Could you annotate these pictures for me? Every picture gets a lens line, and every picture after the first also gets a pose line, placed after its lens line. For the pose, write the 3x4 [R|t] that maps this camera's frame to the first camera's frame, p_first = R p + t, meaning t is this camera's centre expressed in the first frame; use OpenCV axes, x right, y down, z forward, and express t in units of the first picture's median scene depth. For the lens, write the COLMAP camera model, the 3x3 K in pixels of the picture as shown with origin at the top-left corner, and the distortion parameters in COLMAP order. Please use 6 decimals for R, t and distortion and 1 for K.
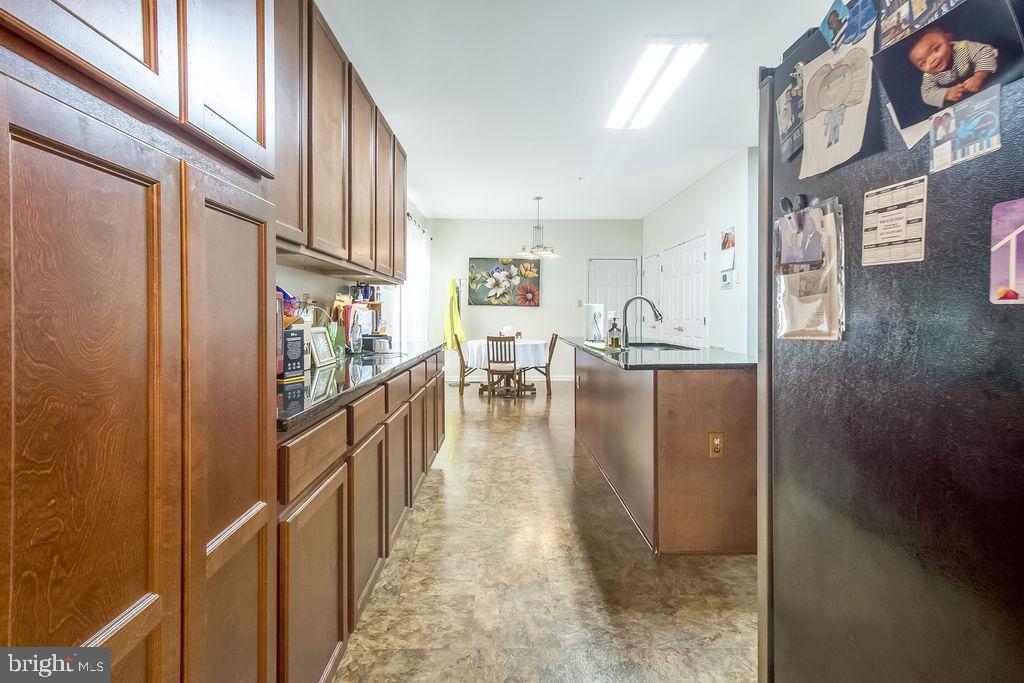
lens RADIAL K [[474.3, 0, 504.3], [0, 474.3, 316.9], [0, 0, 1]] dist [0.009746, 0.001345]
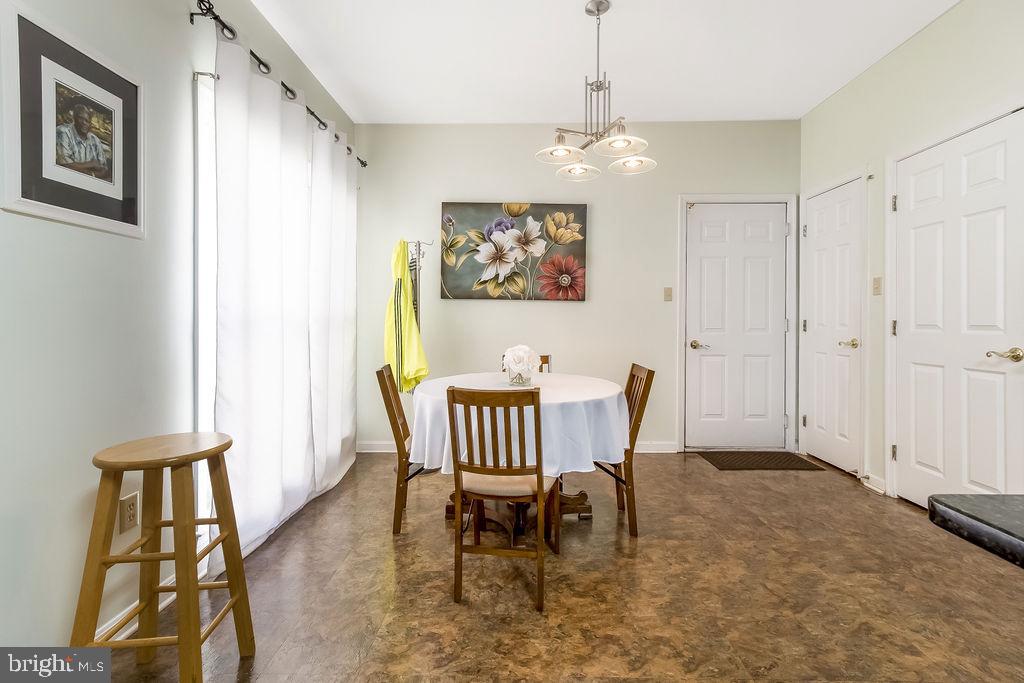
lens RADIAL K [[474.3, 0, 515.0], [0, 474.3, 320.2], [0, 0, 1]] dist [0.009746, 0.001345]
pose [[0.999884, -0.003702, -0.014804, 0.010188], [0.003669, 0.999991, -0.002281, -0.001591], [0.014812, 0.002226, 0.999888, 0.621312]]
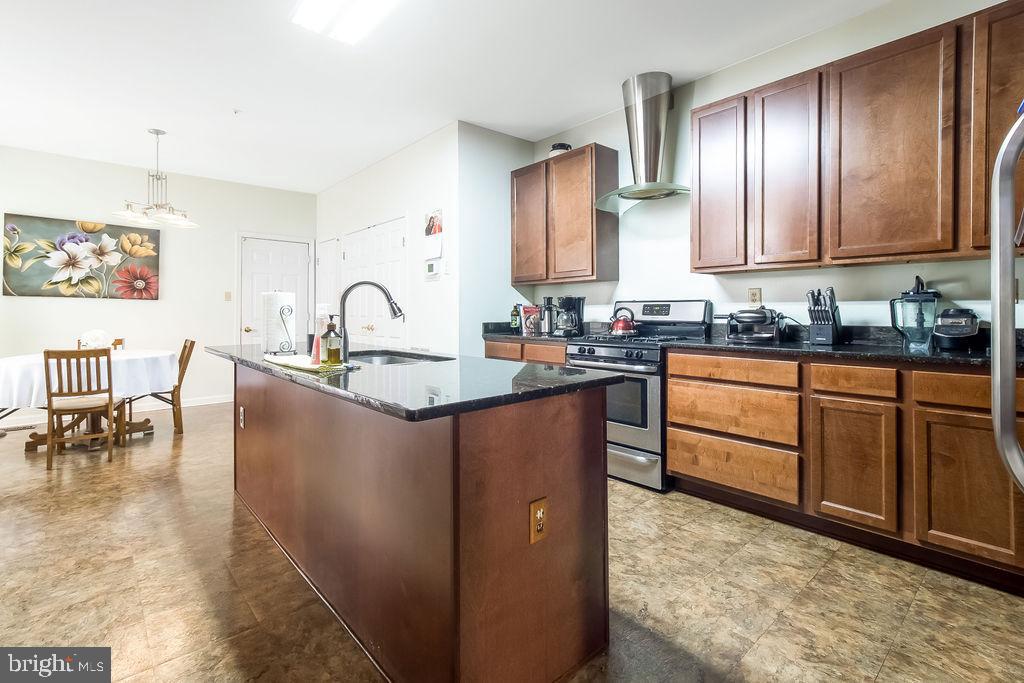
lens RADIAL K [[474.3, 0, 511.7], [0, 474.3, 310.6], [0, 0, 1]] dist [0.009746, 0.001345]
pose [[0.752288, -0.001042, 0.658834, 0.005421], [0.006686, 0.999959, -0.006054, 0.001029], [-0.658801, 0.008960, 0.752264, 0.192010]]
